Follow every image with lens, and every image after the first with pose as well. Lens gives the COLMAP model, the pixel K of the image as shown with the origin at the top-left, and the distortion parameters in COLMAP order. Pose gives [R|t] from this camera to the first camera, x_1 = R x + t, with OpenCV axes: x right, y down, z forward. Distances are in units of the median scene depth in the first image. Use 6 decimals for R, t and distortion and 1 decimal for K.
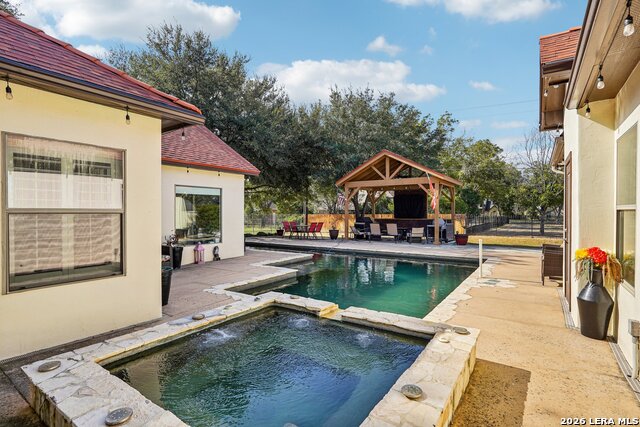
lens RADIAL K [[332.7, 0, 320.0], [0, 332.7, 213.5], [0, 0, 1]] dist [0.000346, 0.000005]
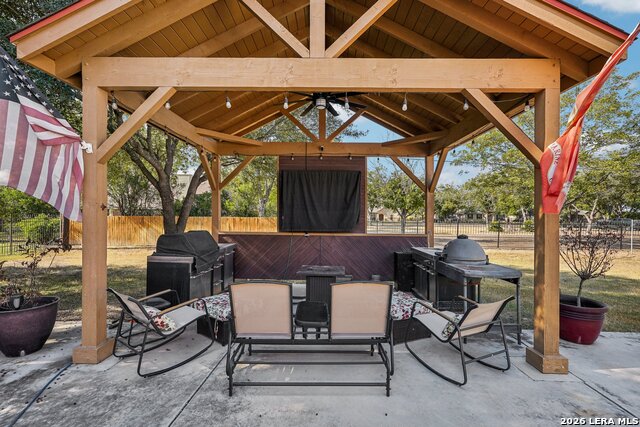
lens RADIAL K [[294.7, 0, 320.0], [0, 294.7, 213.5], [0, 0, 1]] dist [-0.000525, -0.000236]
pose [[0.843960, 0.008973, 0.536330, 0.081681], [-0.008927, 0.999957, -0.002682, -0.005308], [-0.536331, -0.002524, 0.844004, 0.637496]]
